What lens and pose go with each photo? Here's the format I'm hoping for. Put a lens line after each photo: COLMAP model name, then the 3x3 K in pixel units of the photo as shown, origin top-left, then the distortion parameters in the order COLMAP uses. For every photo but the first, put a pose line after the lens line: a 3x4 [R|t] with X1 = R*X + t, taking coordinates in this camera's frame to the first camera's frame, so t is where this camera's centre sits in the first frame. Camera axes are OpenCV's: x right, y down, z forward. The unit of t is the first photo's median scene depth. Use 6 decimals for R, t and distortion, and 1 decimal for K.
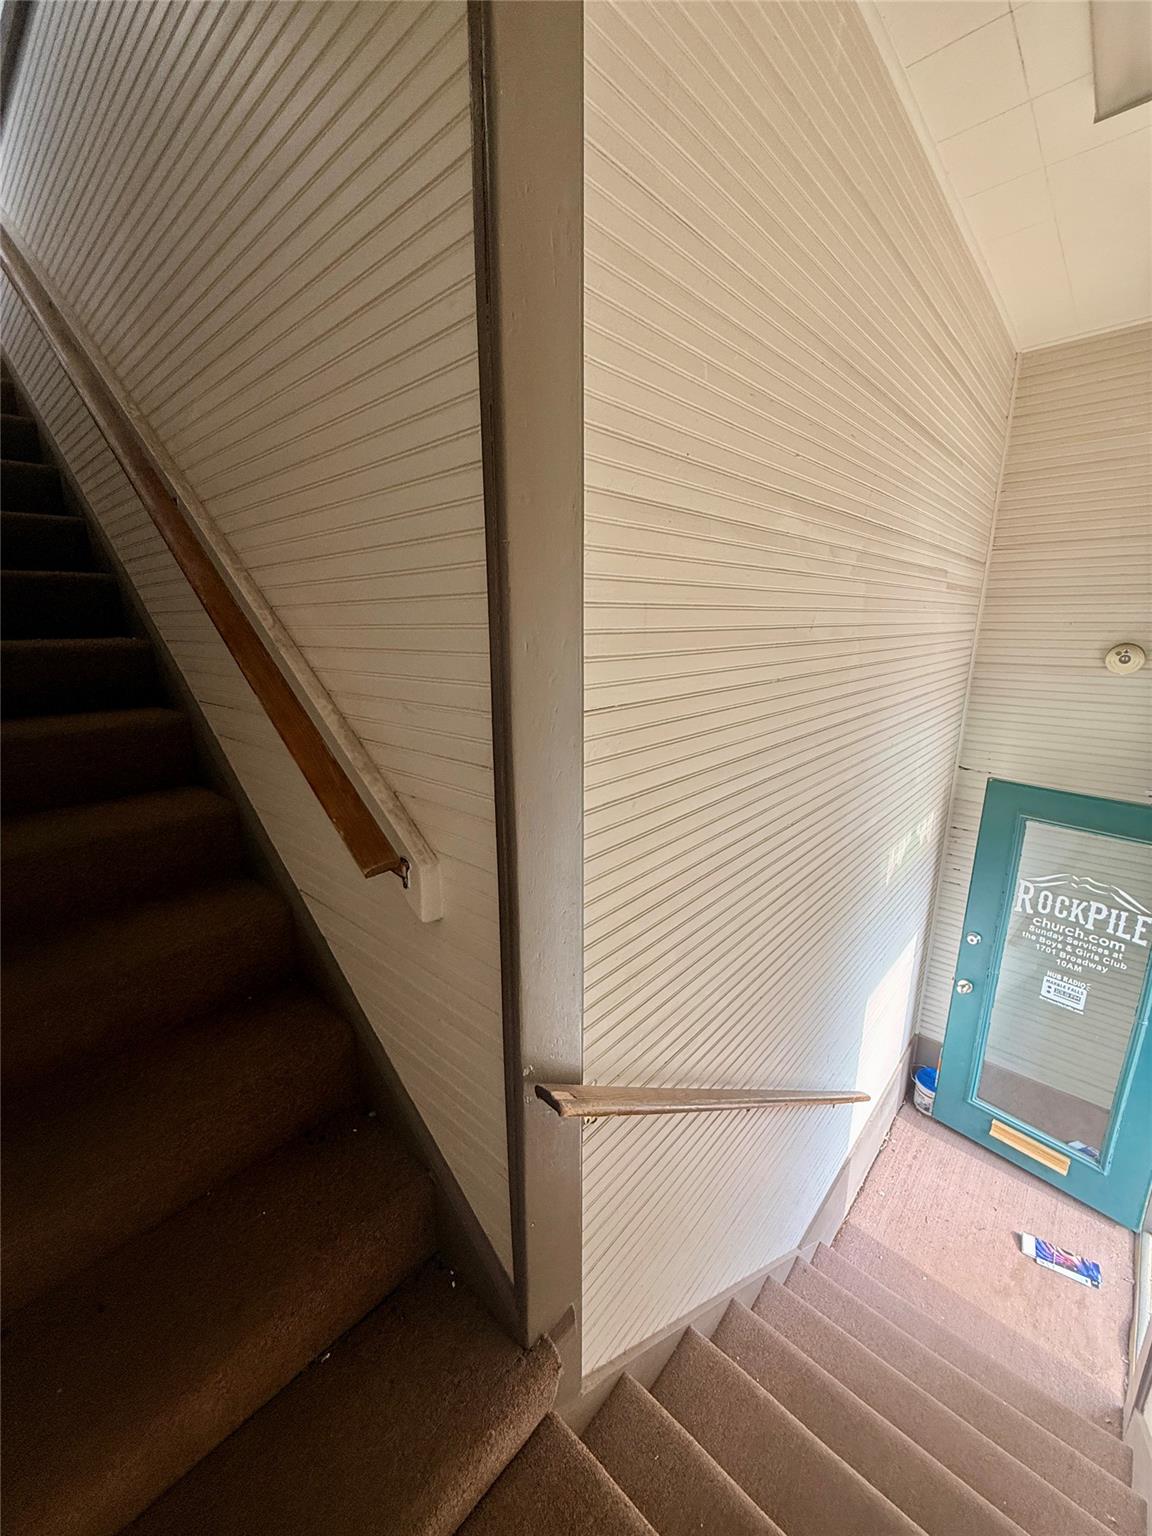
lens RADIAL K [[615.3, 0, 579.2], [0, 615.3, 775.5], [0, 0, 1]] dist [0.001686, -0.000073]
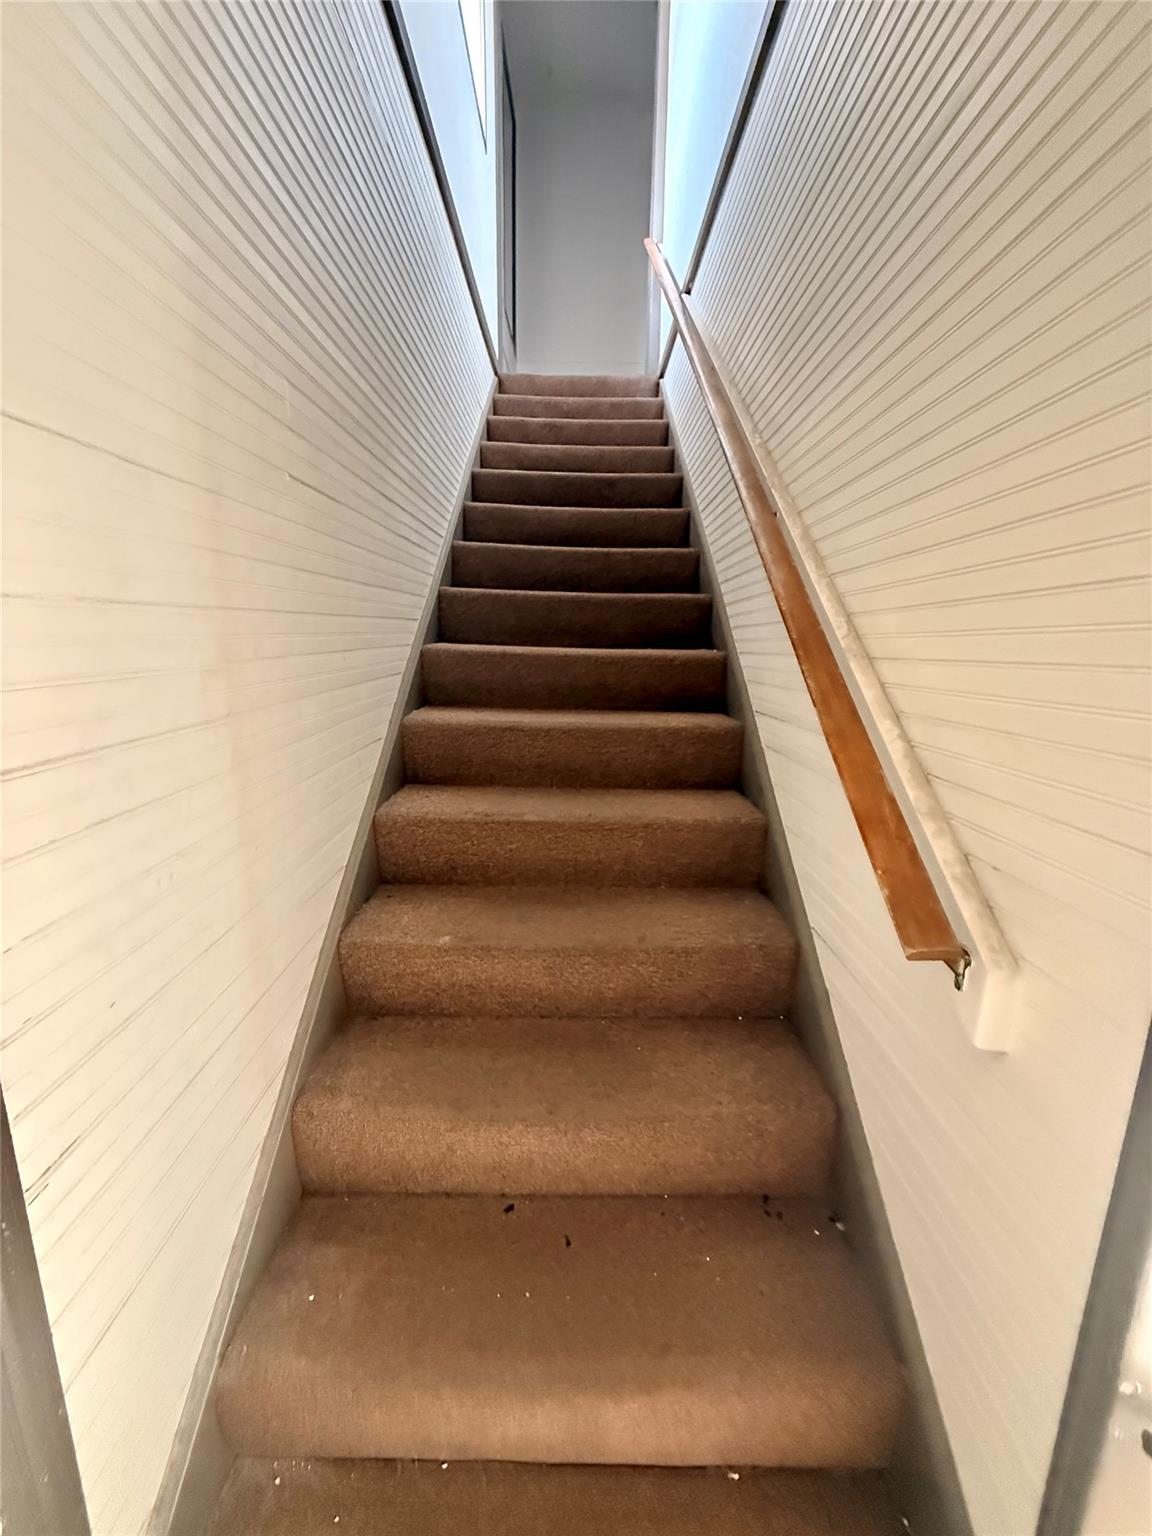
lens RADIAL K [[615.3, 0, 575.7], [0, 615.3, 771.8], [0, 0, 1]] dist [0.001686, -0.000073]
pose [[0.671635, 0.161721, -0.723017, -0.098945], [-0.189926, 0.980858, 0.042965, -0.012923], [0.716125, 0.108463, 0.689493, 0.147119]]
